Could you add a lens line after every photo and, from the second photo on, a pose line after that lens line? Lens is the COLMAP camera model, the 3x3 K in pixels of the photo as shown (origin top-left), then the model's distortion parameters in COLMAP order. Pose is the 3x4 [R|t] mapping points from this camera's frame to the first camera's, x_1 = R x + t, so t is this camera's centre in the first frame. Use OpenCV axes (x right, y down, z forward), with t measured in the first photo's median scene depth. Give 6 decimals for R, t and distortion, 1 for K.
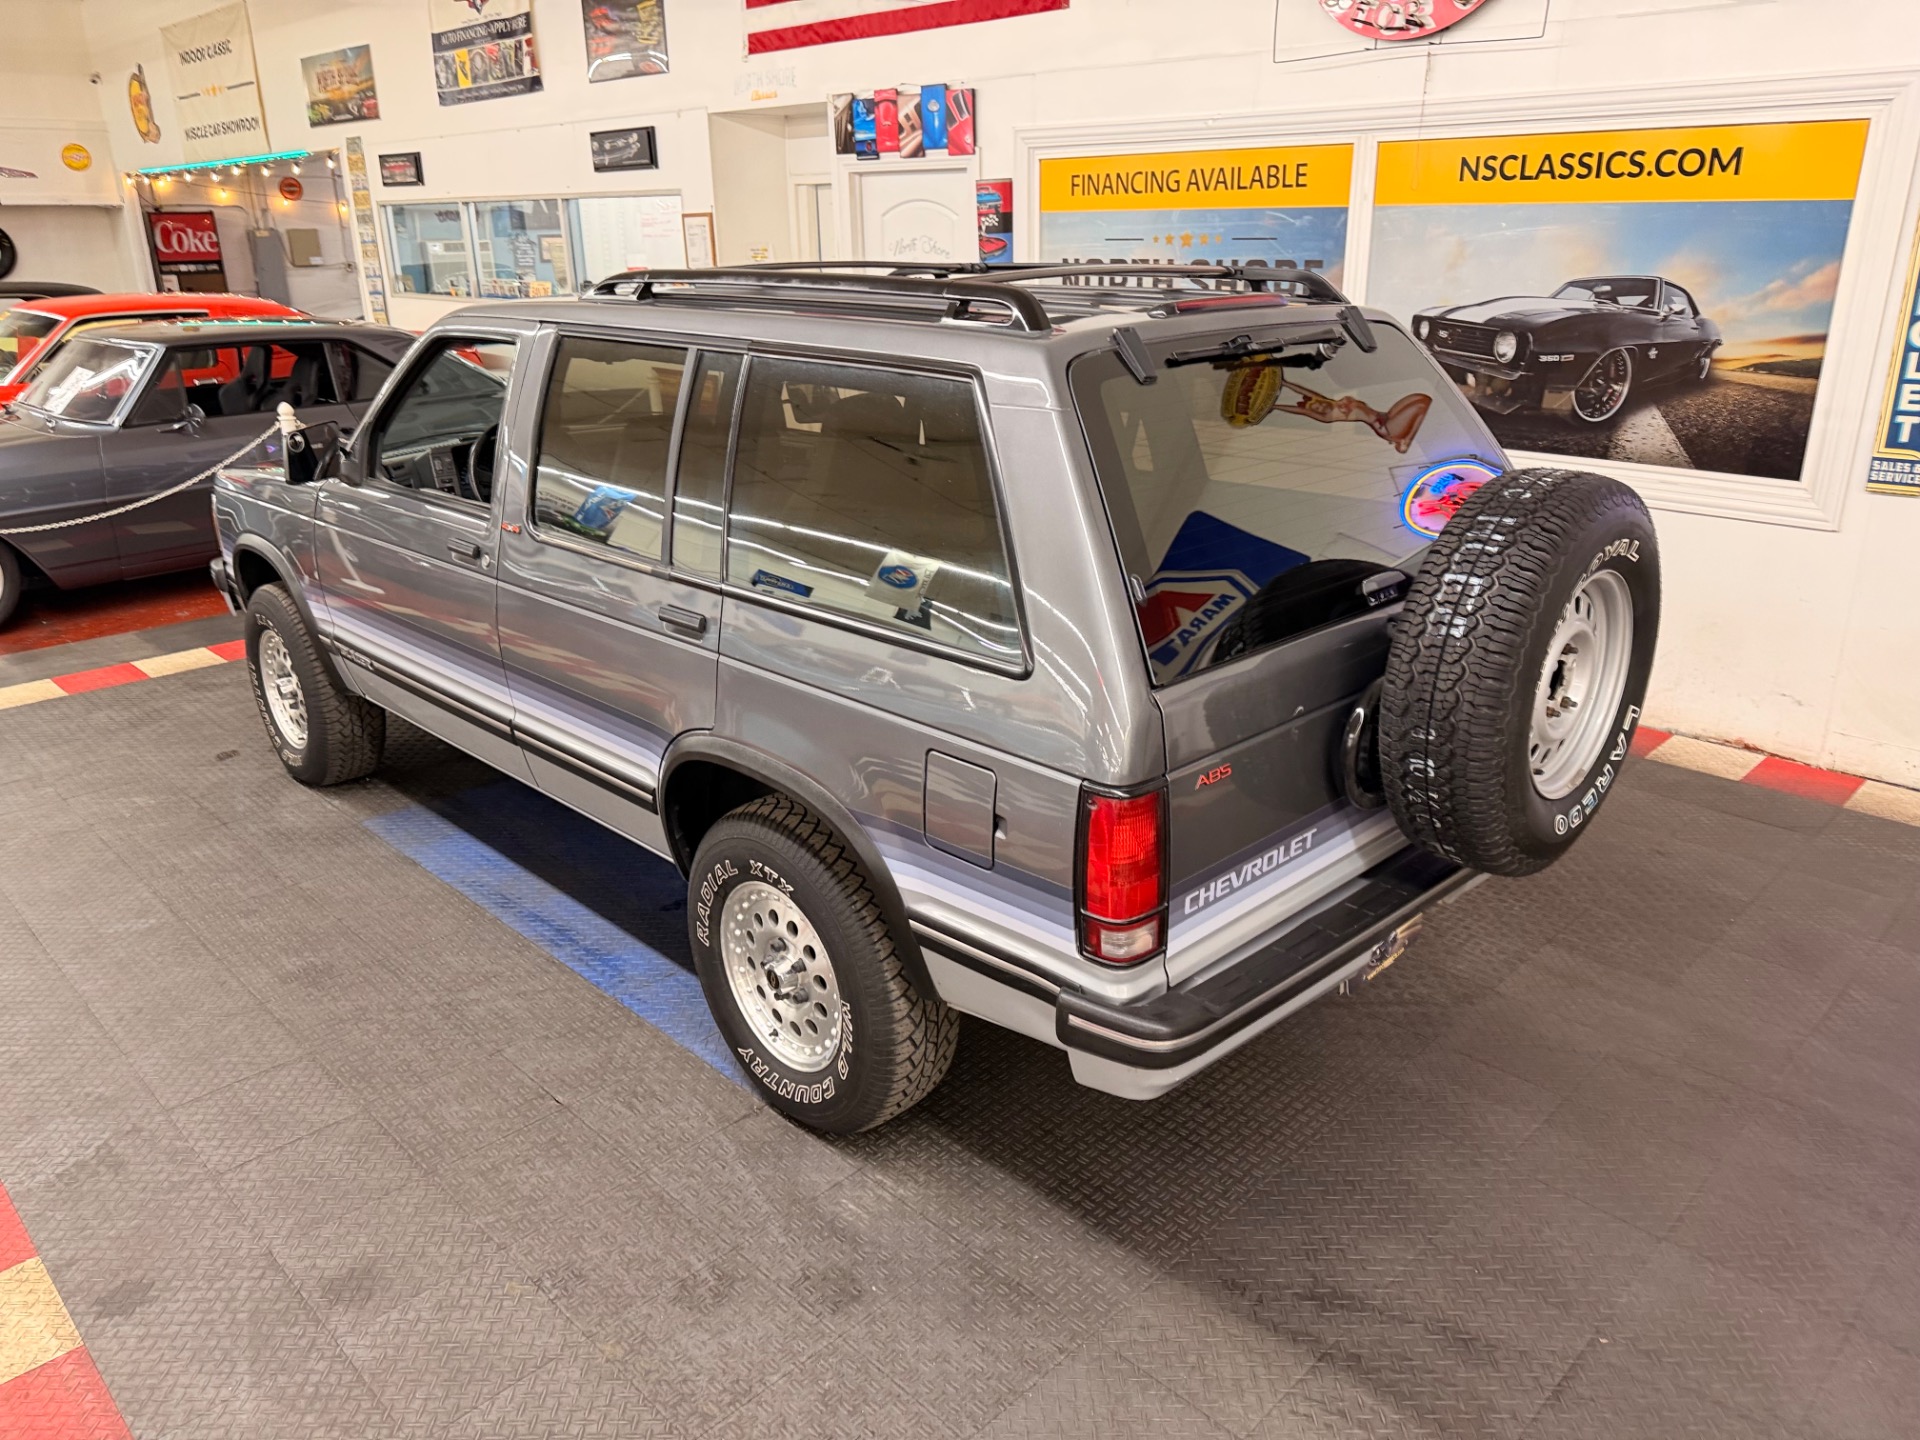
lens RADIAL K [[1365.0, 0, 959.5], [0, 1365.0, 698.2], [0, 0, 1]] dist [0.025663, -0.034027]
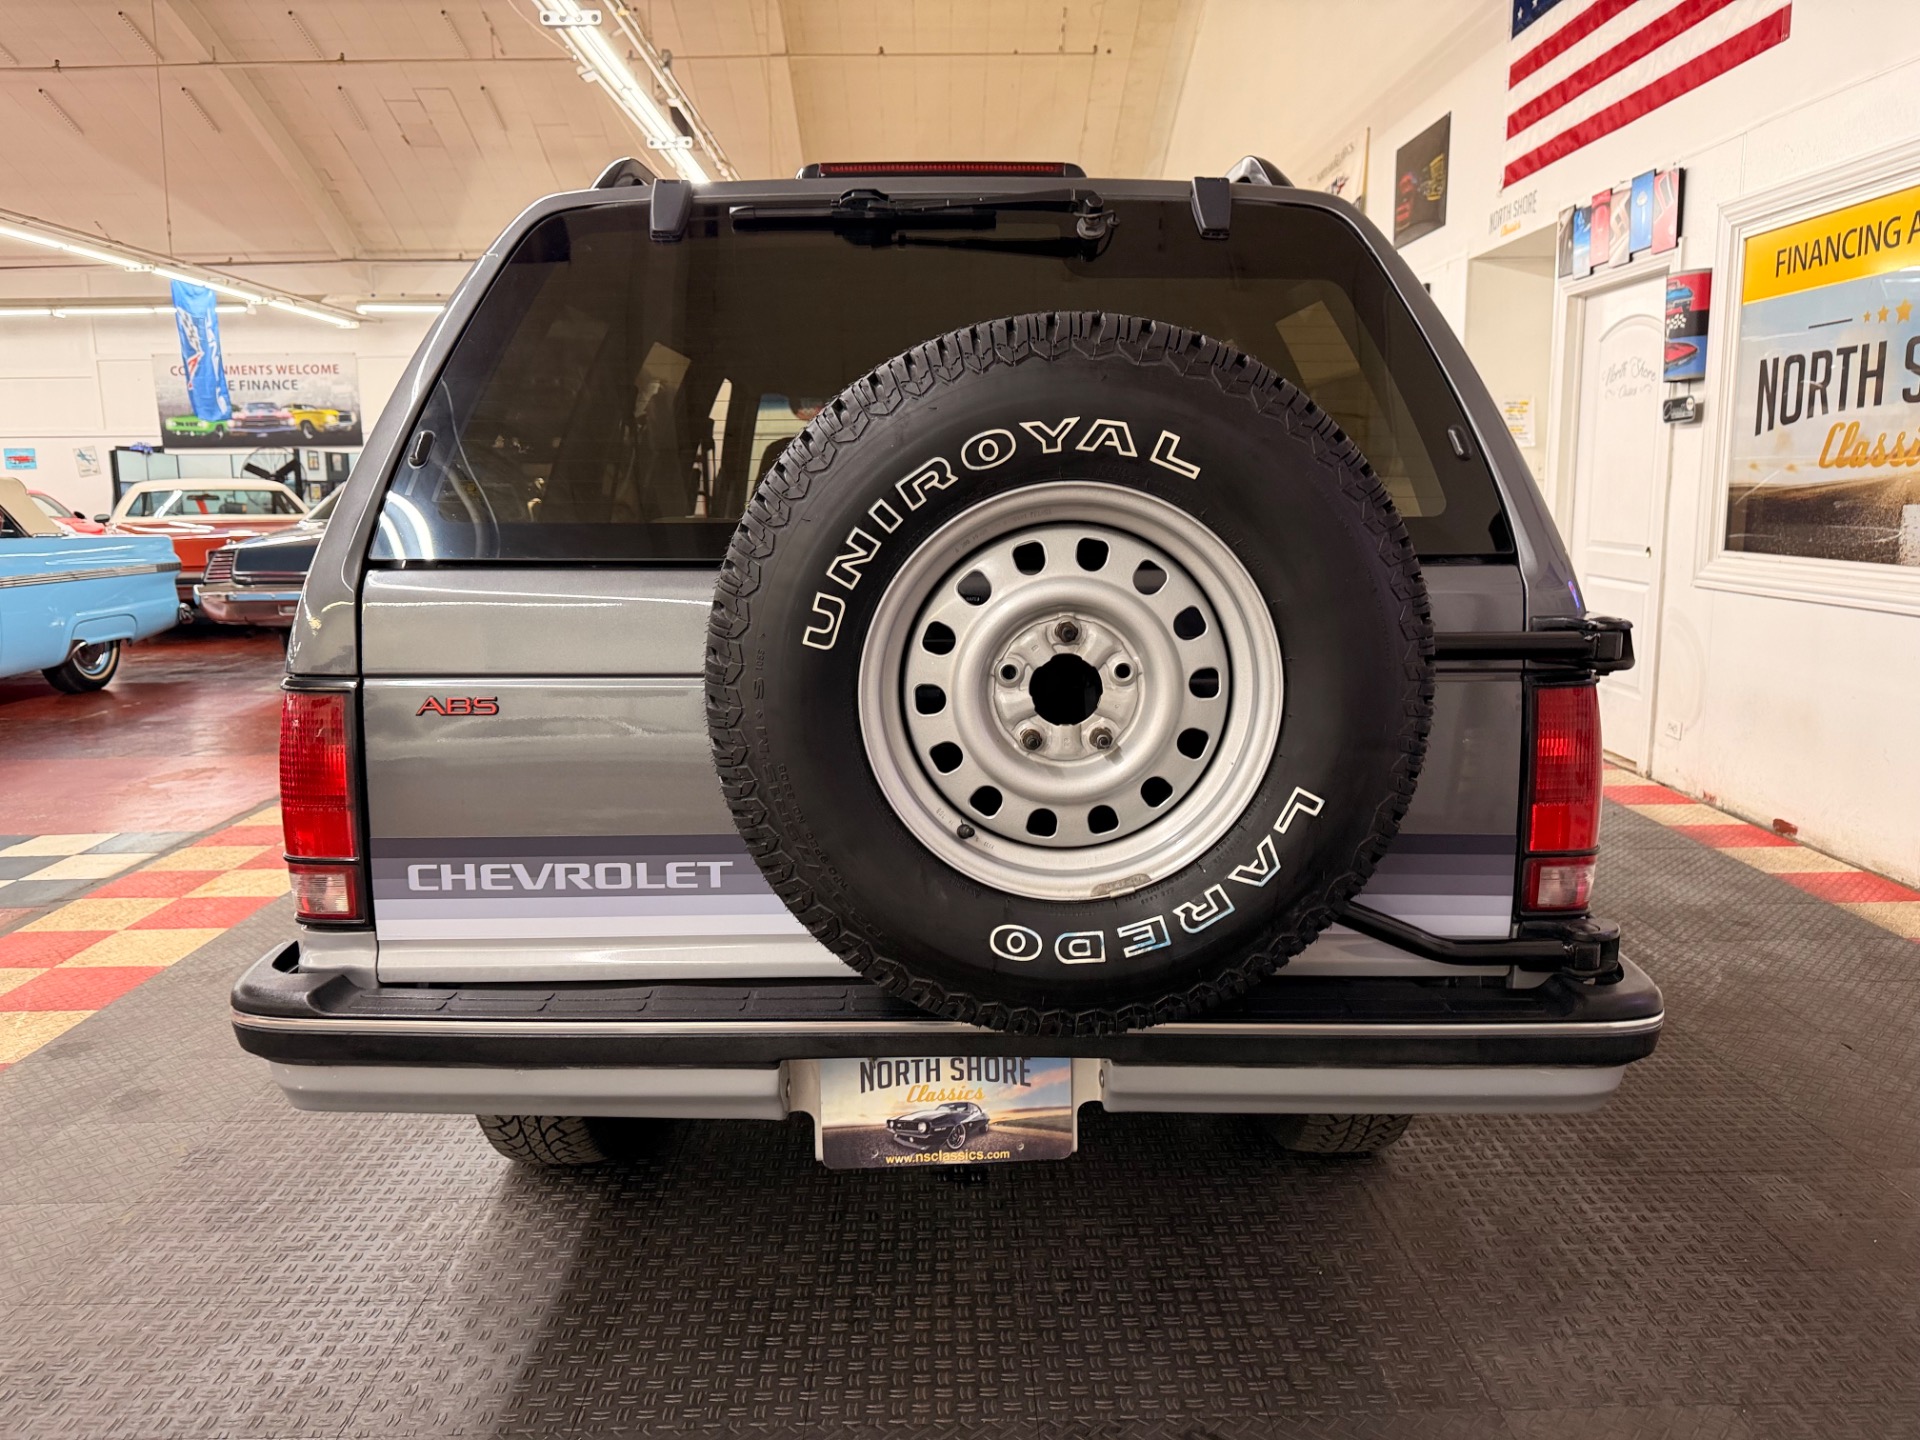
lens RADIAL K [[1363.1, 0, 987.5], [0, 1363.1, 714.8], [0, 0, 1]] dist [0.040877, -0.019007]
pose [[0.734188, 0.119282, -0.668386, 0.500374], [-0.225253, 0.971482, -0.074056, 0.029268], [0.640492, 0.204927, 0.740118, 0.360245]]
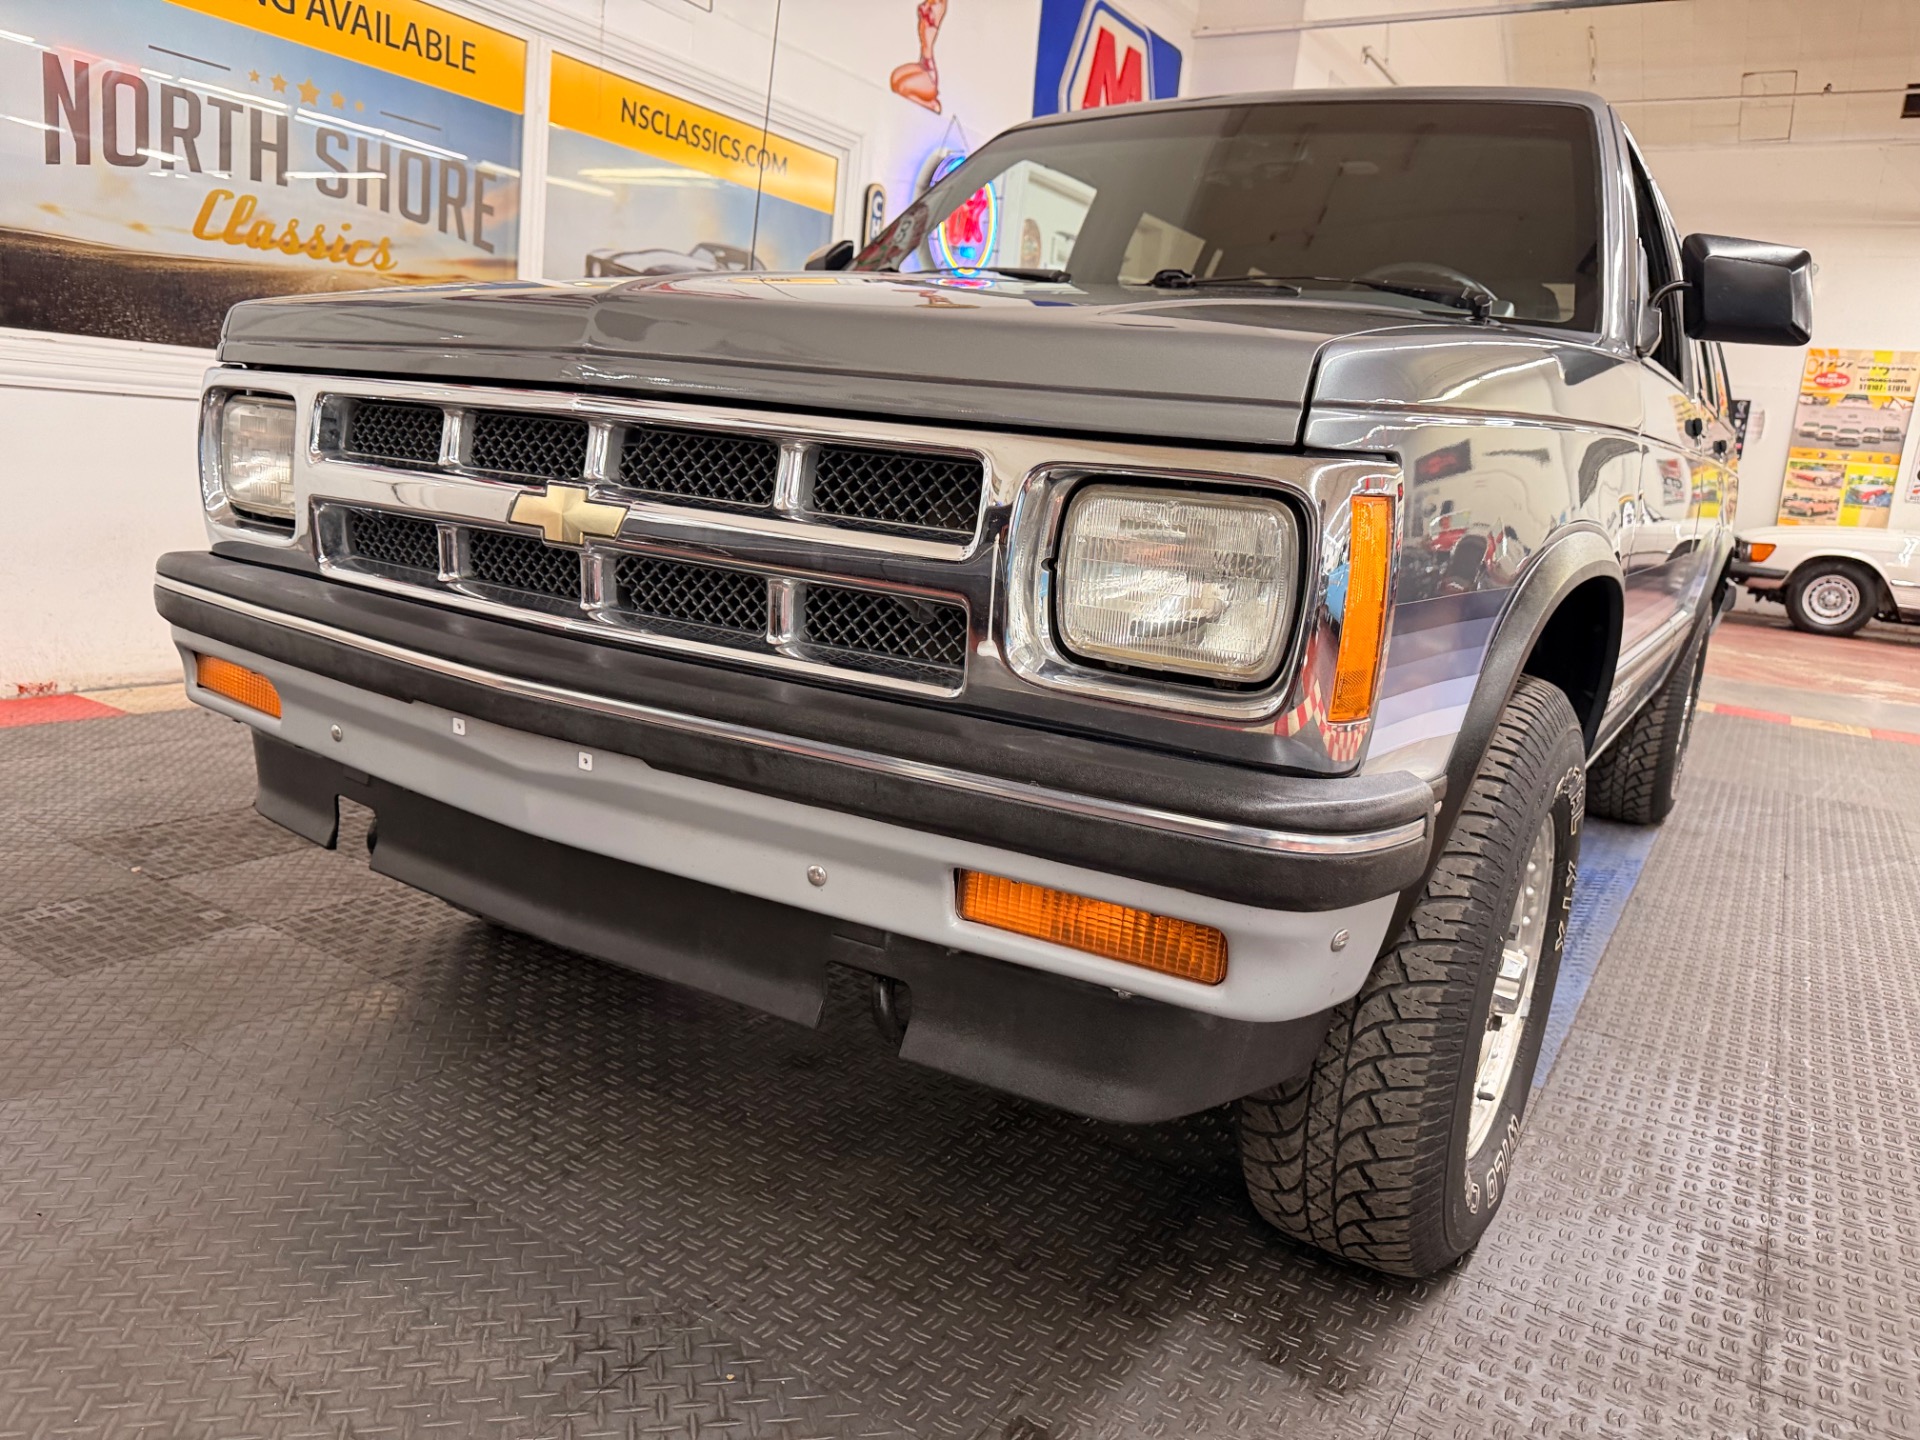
lens RADIAL K [[1365.0, 0, 950.4], [0, 1365.0, 714.6], [0, 0, 1]] dist [0.025663, -0.034027]
pose [[-0.228649, -0.197507, 0.953263, -0.944964], [0.236784, 0.938514, 0.251246, -0.228422], [-0.944274, 0.283164, -0.167824, 1.421801]]
